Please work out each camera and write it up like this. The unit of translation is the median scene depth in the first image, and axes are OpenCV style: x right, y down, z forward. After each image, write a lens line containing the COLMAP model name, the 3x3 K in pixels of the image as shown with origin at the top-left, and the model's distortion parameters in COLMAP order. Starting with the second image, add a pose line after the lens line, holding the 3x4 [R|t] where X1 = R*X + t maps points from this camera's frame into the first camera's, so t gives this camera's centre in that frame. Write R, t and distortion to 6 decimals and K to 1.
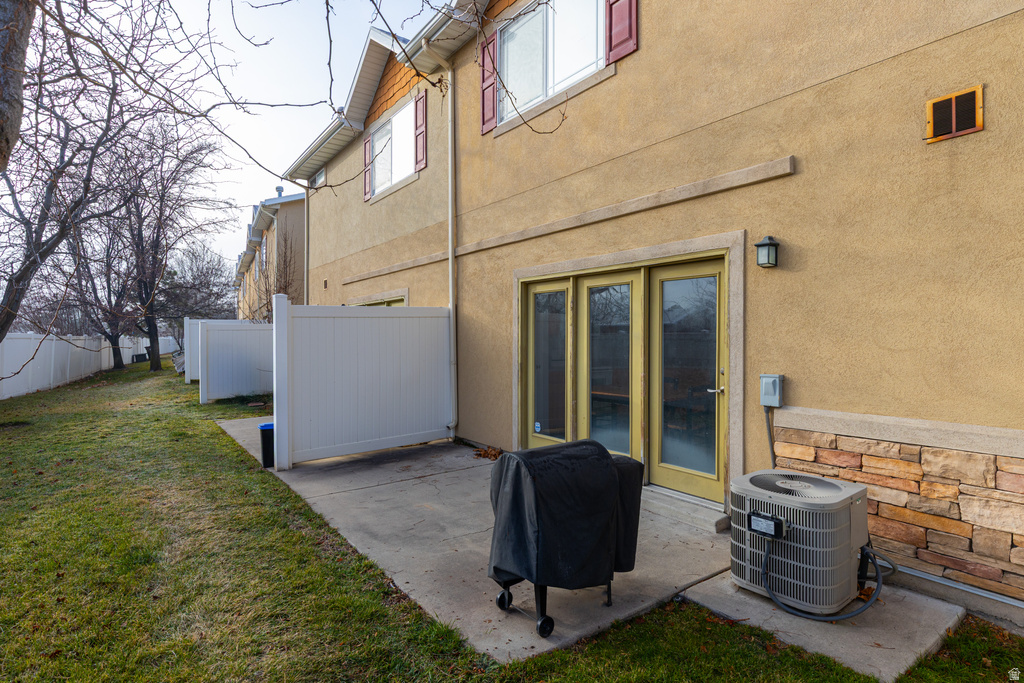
lens RADIAL K [[512.6, 0, 513.2], [0, 512.6, 335.5], [0, 0, 1]] dist [-0.013584, -0.000170]
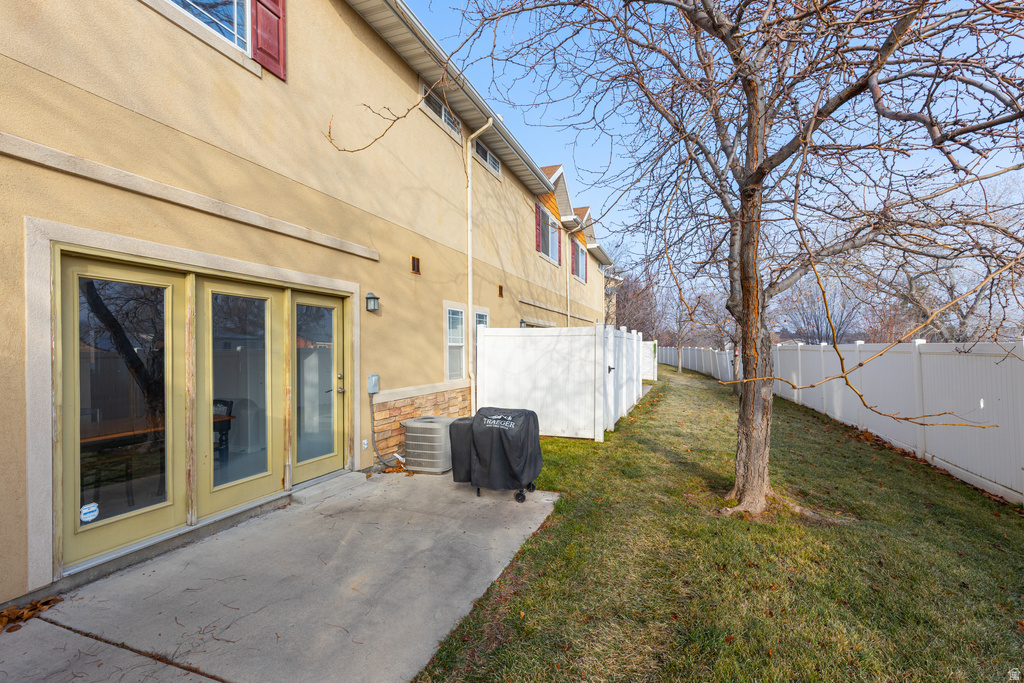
lens RADIAL K [[459.3, 0, 512.0], [0, 459.3, 341.5], [0, 0, 1]] dist [0.000499, 0.000219]
pose [[-0.534844, 0.016735, 0.844785, -1.058237], [-0.001009, 0.999790, -0.020444, -0.002817], [-0.844950, -0.011787, -0.534715, 1.450110]]
